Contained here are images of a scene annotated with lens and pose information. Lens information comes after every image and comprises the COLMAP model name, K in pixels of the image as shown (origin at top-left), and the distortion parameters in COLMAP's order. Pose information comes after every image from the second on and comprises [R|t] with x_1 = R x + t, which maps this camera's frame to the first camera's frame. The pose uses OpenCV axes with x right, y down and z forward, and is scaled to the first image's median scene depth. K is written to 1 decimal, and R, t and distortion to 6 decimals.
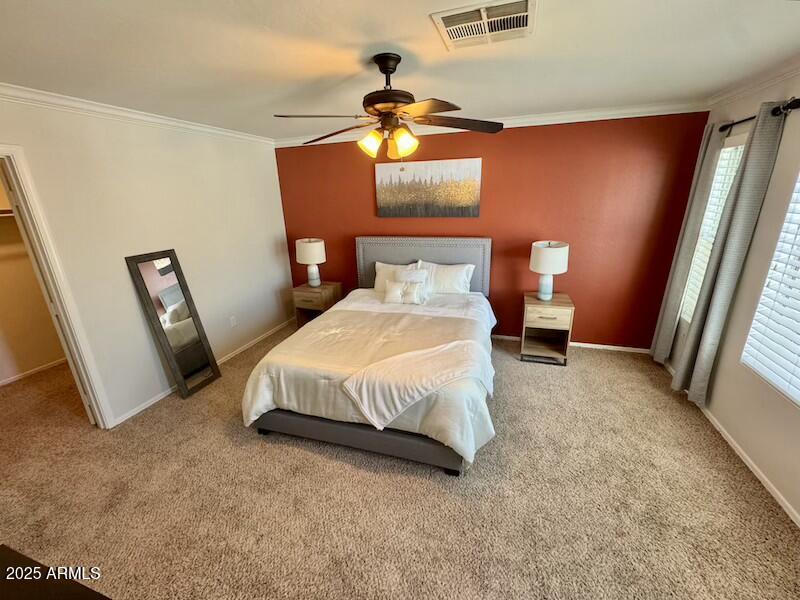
lens RADIAL K [[329.6, 0, 400.0], [0, 329.6, 300.0], [0, 0, 1]] dist [0.001053, 0.000111]
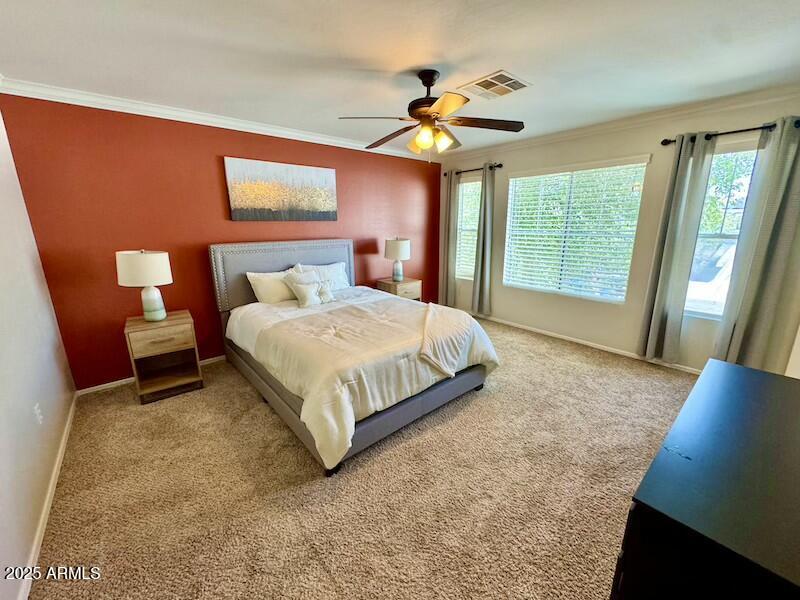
lens RADIAL K [[320.3, 0, 400.0], [0, 320.3, 300.0], [0, 0, 1]] dist [0.001074, 0.000129]
pose [[0.524058, -0.177045, 0.833077, -0.858527], [0.252881, 0.966389, 0.046299, 0.019769], [-0.813274, 0.186406, 0.551215, 0.376776]]
